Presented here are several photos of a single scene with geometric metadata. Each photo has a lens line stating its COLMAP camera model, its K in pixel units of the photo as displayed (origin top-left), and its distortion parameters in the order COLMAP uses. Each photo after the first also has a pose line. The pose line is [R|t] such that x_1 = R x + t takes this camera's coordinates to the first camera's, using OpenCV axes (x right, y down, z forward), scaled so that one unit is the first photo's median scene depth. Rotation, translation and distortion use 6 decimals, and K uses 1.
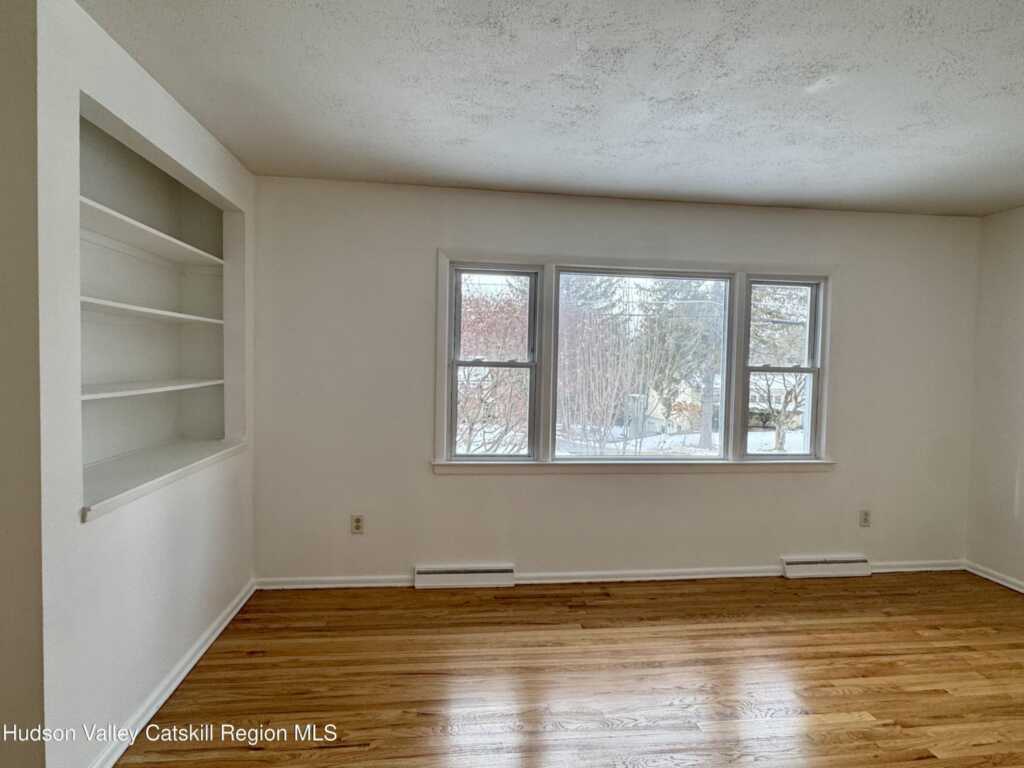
lens RADIAL K [[571.4, 0, 510.7], [0, 571.4, 382.0], [0, 0, 1]] dist [-0.001278, 0.000191]
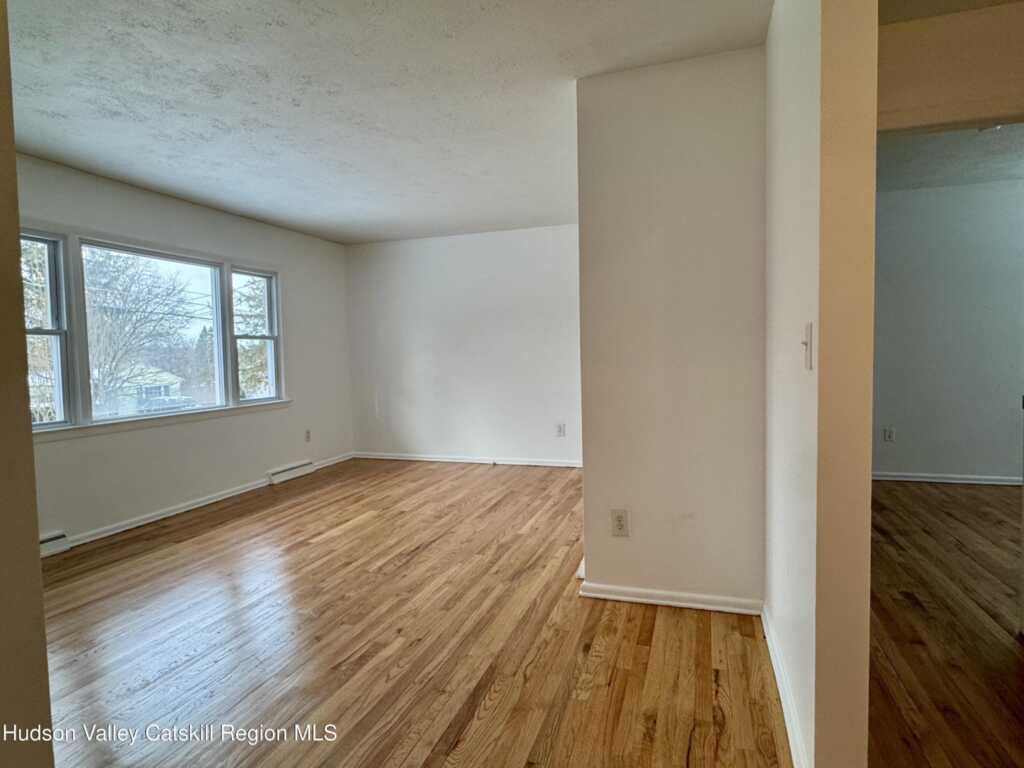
lens RADIAL K [[576.1, 0, 514.0], [0, 576.1, 383.3], [0, 0, 1]] dist [-0.000543, 0.000444]
pose [[0.425750, -0.076277, 0.901620, -0.576915], [0.063054, 0.996519, 0.054531, 0.058681], [-0.902641, 0.033634, 0.429078, -0.171115]]
